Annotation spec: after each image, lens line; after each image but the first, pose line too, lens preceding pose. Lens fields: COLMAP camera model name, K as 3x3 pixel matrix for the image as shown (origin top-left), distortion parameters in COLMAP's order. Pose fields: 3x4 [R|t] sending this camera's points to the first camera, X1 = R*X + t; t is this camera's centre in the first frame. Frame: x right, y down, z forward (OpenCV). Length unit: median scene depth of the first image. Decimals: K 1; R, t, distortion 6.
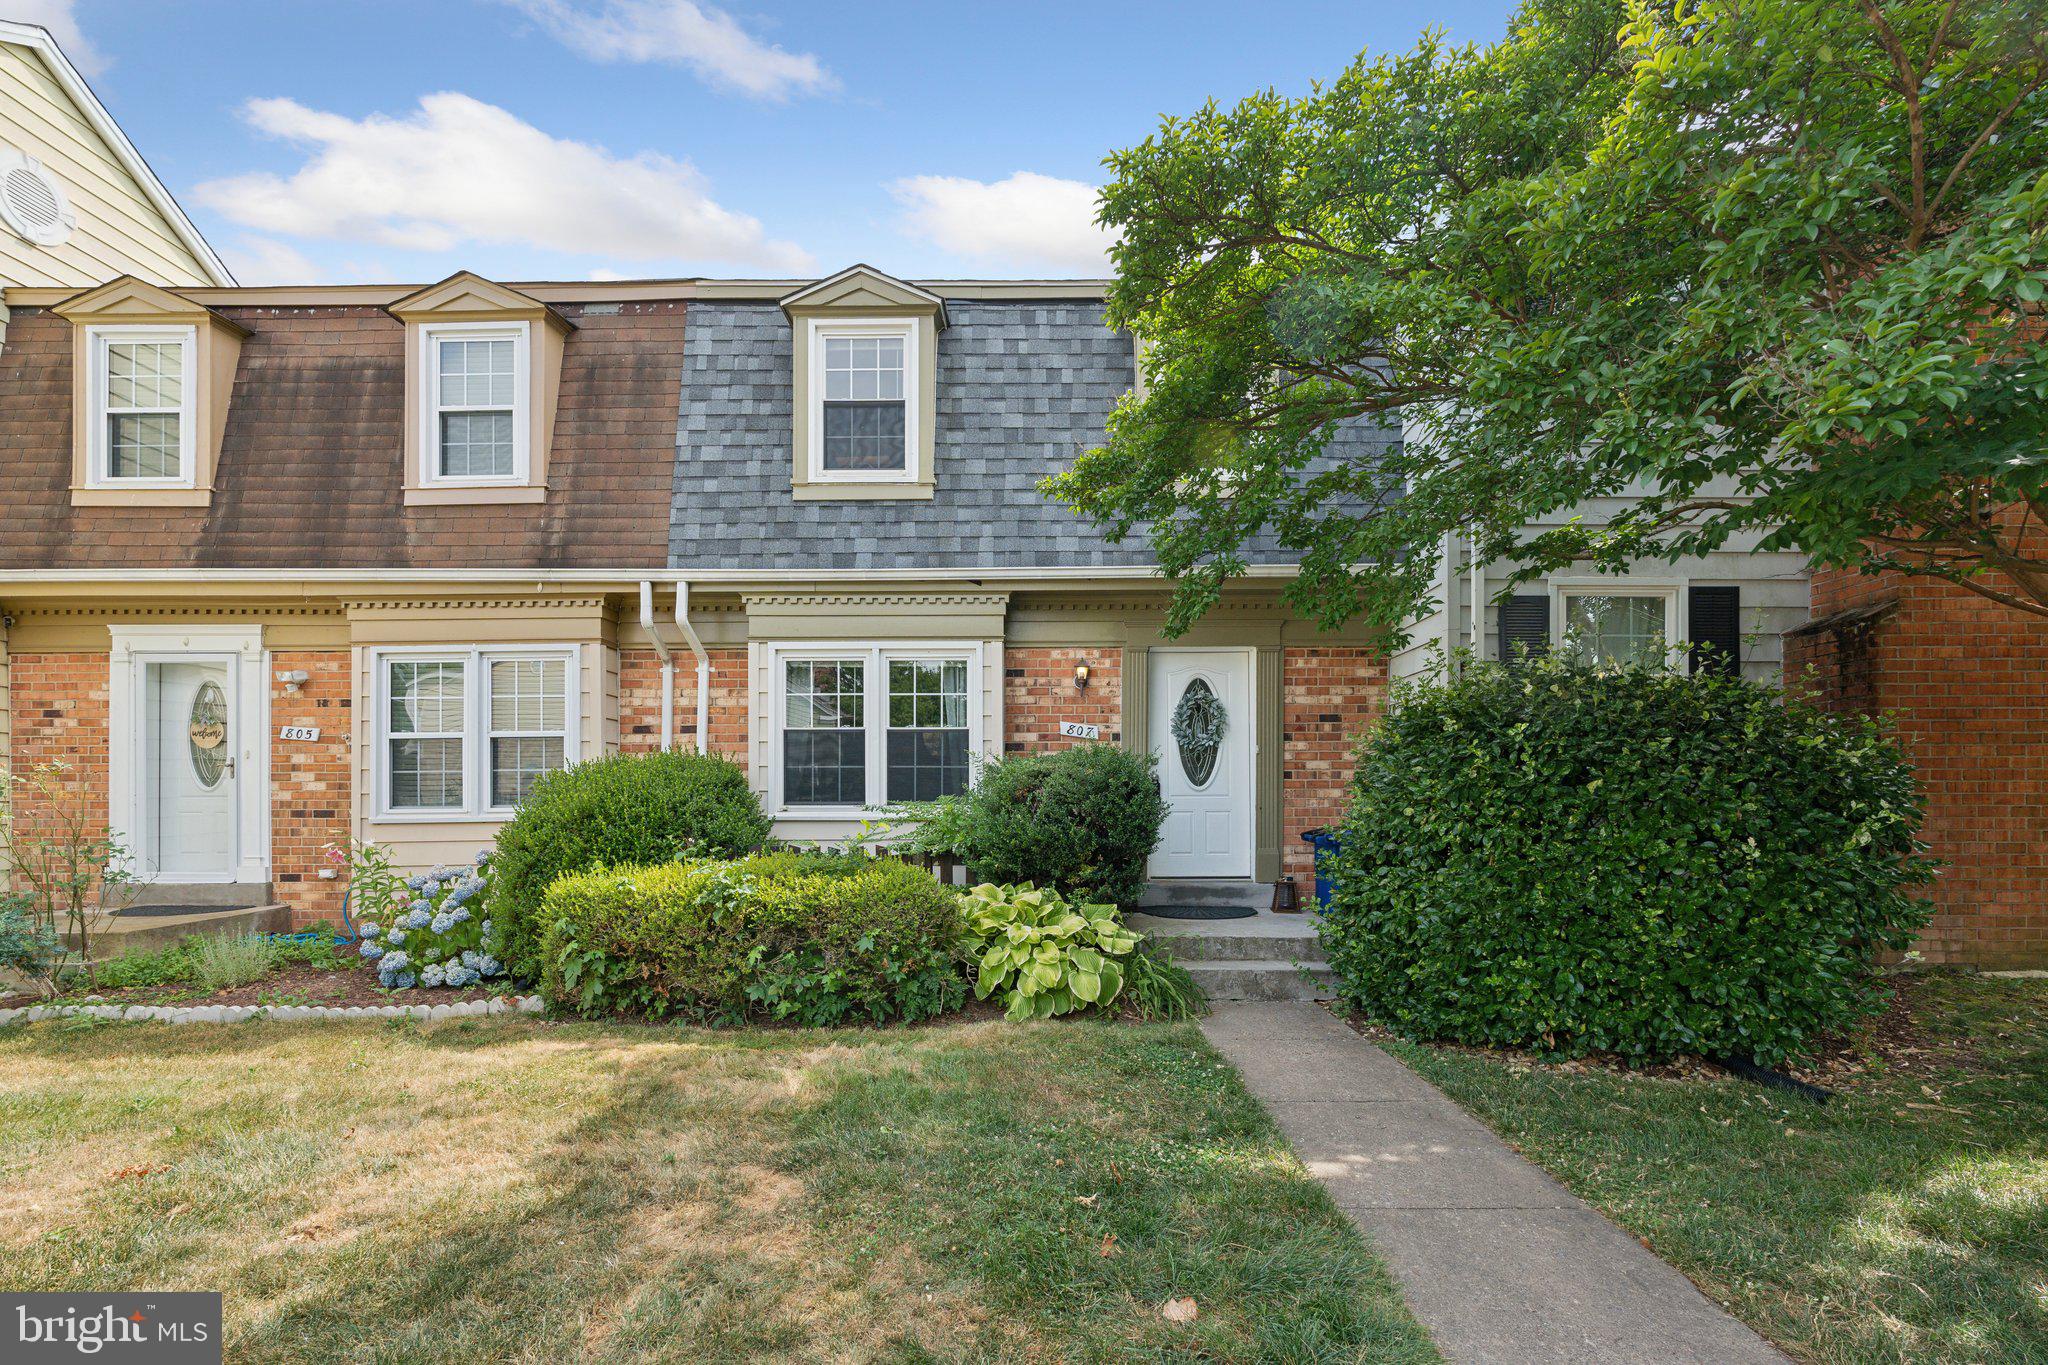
lens RADIAL K [[946.5, 0, 1017.6], [0, 946.5, 784.3], [0, 0, 1]] dist [-0.001570, 0.000256]
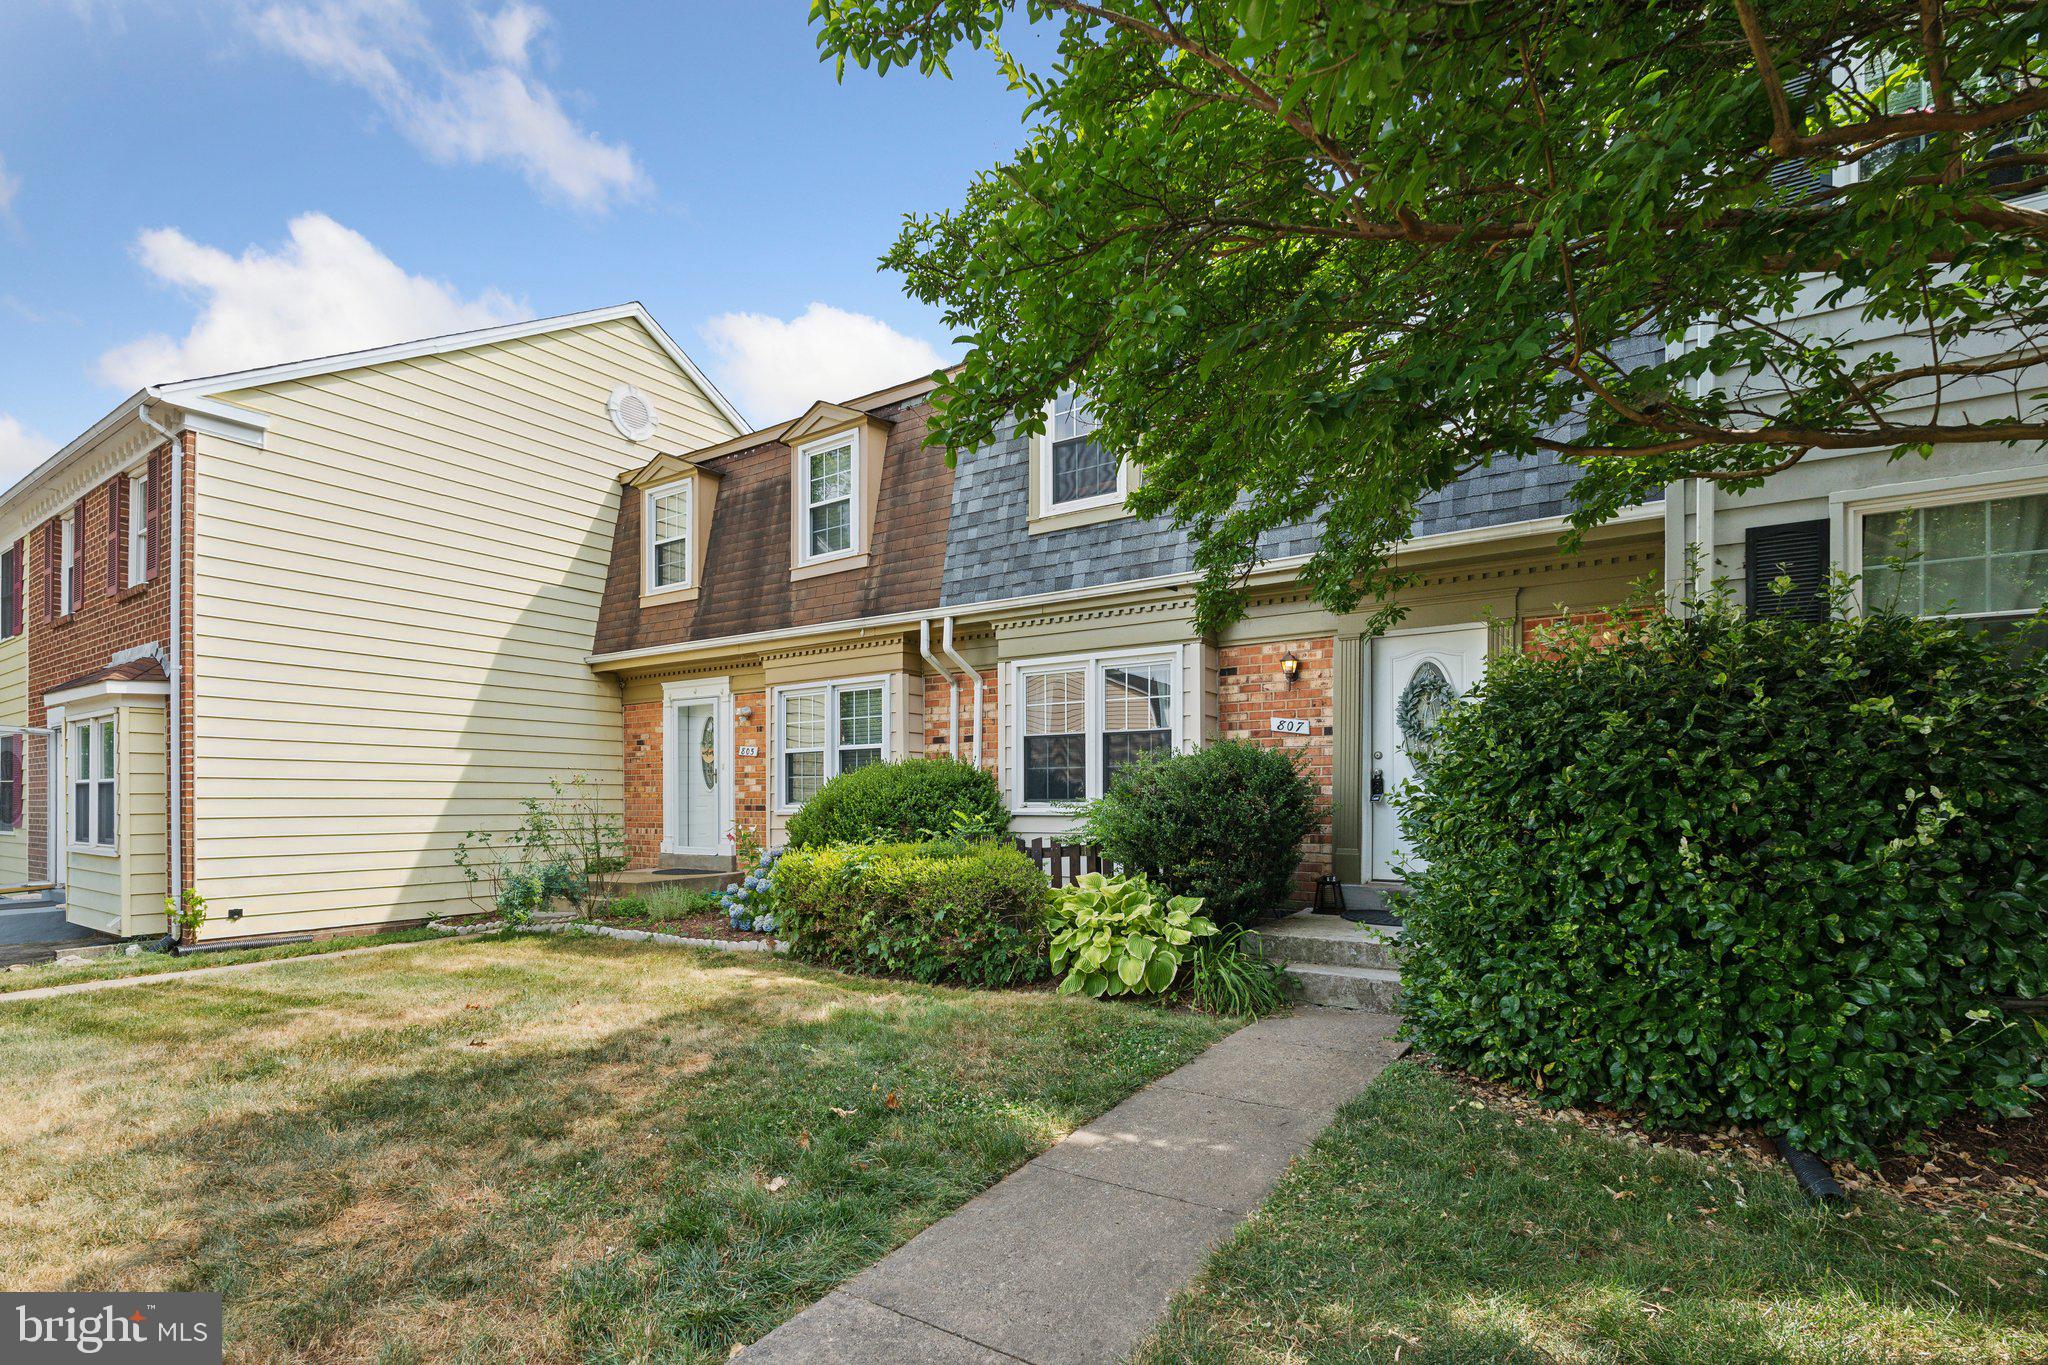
lens RADIAL K [[946.5, 0, 1017.6], [0, 946.5, 784.3], [0, 0, 1]] dist [-0.001570, 0.000256]
pose [[0.842231, -0.009087, -0.539041, 0.362716], [0.008126, 0.999958, -0.004162, 0.005369], [0.539056, -0.000875, 0.842269, 0.027403]]
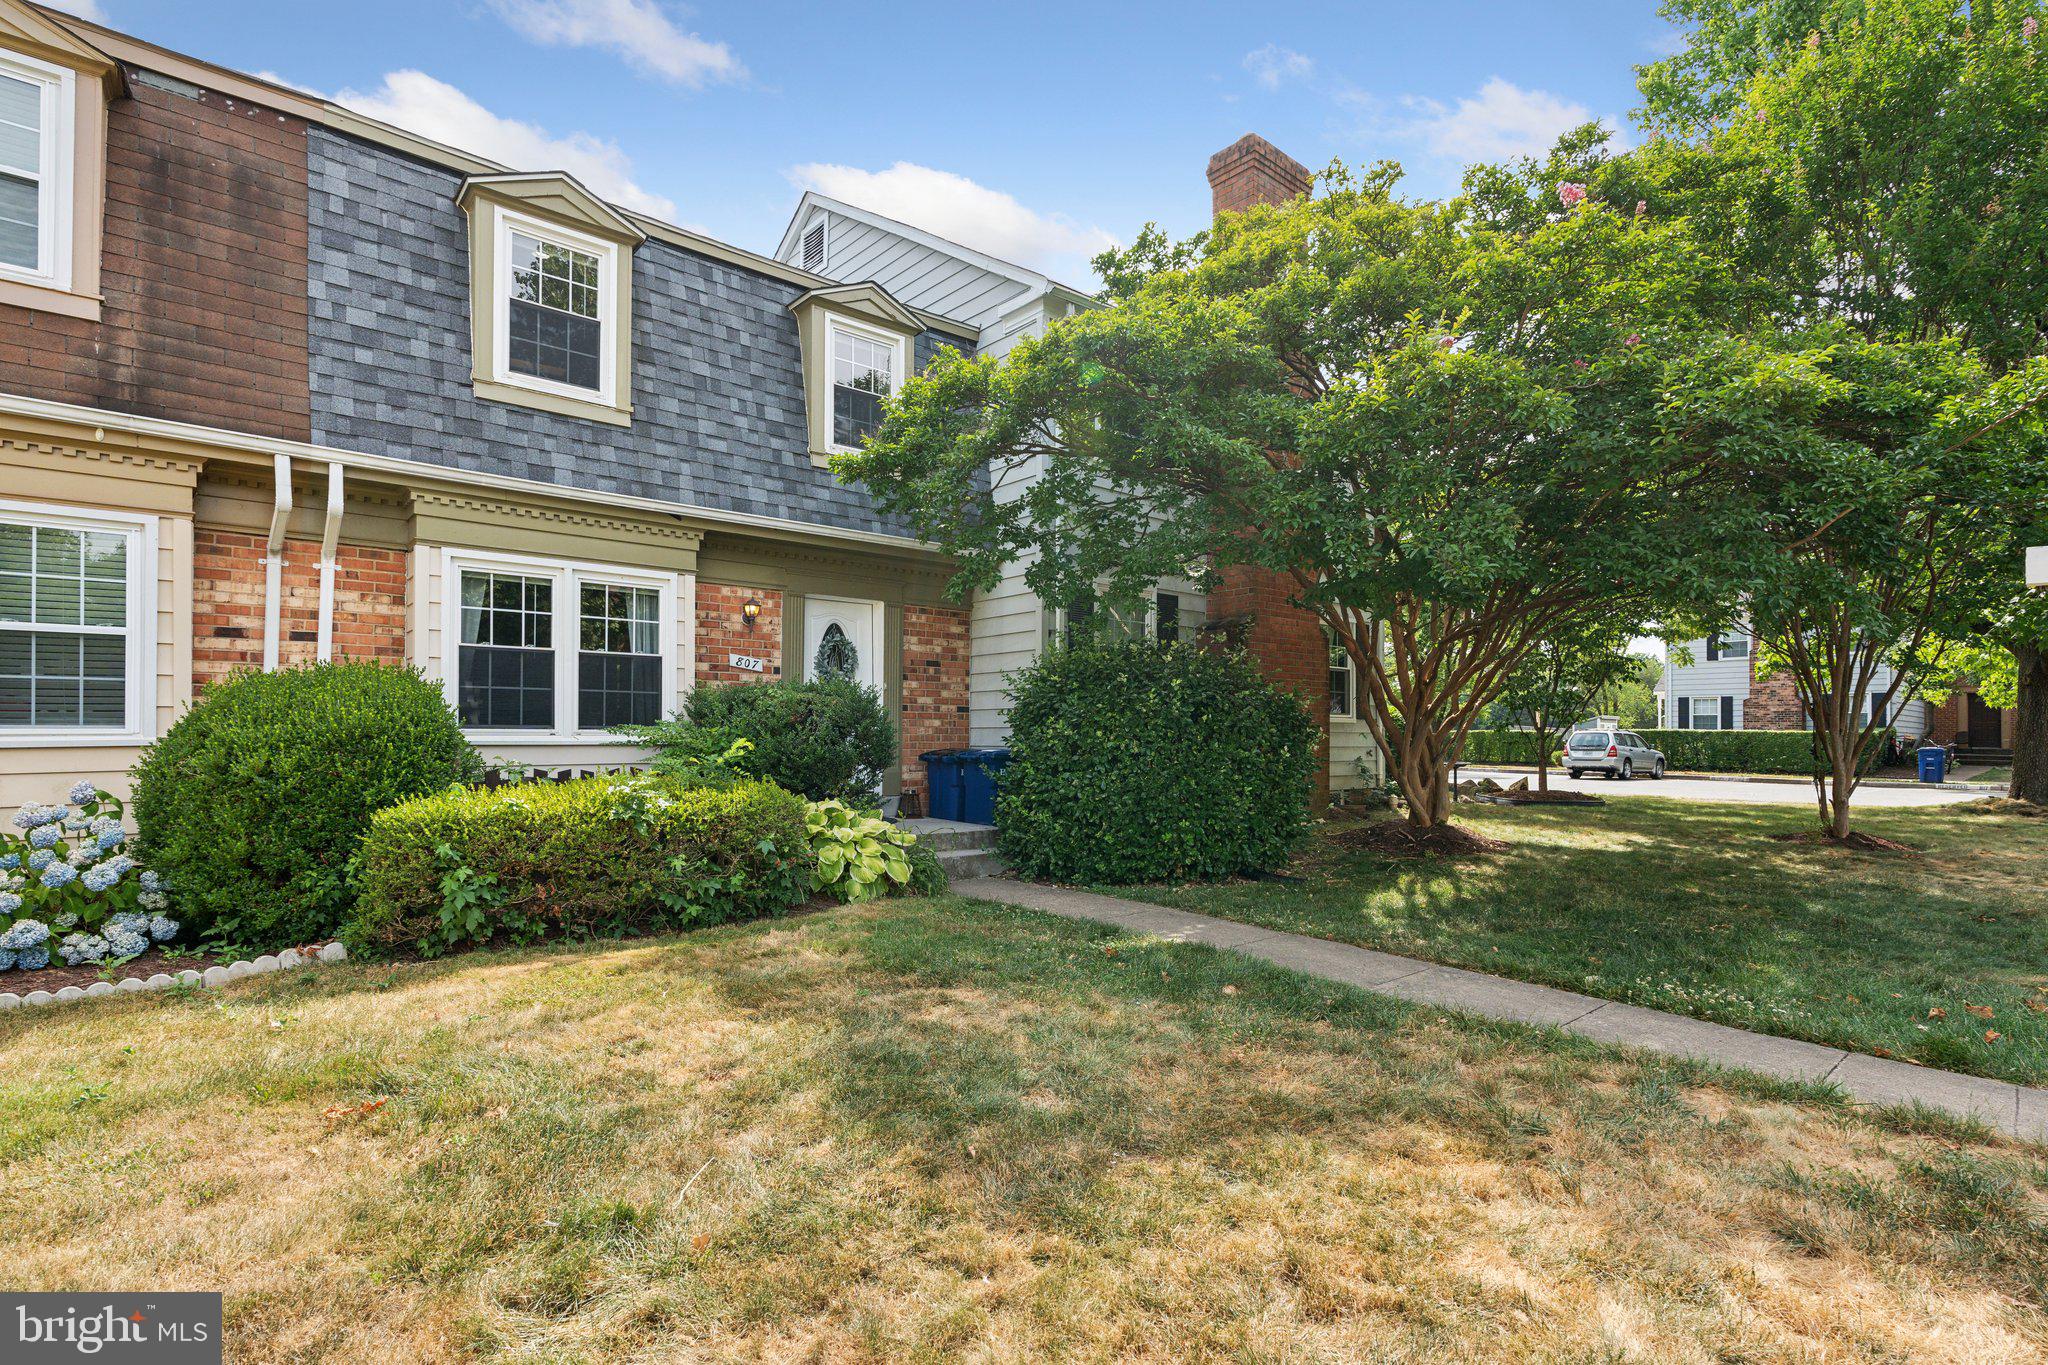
lens RADIAL K [[969.7, 0, 985.5], [0, 969.7, 716.9], [0, 0, 1]] dist [0.005621, 0.000467]
pose [[0.769012, 0.017124, 0.639006, -0.450010], [-0.014153, 0.999852, -0.009761, 0.013113], [-0.639078, -0.001538, 0.769140, -0.043275]]
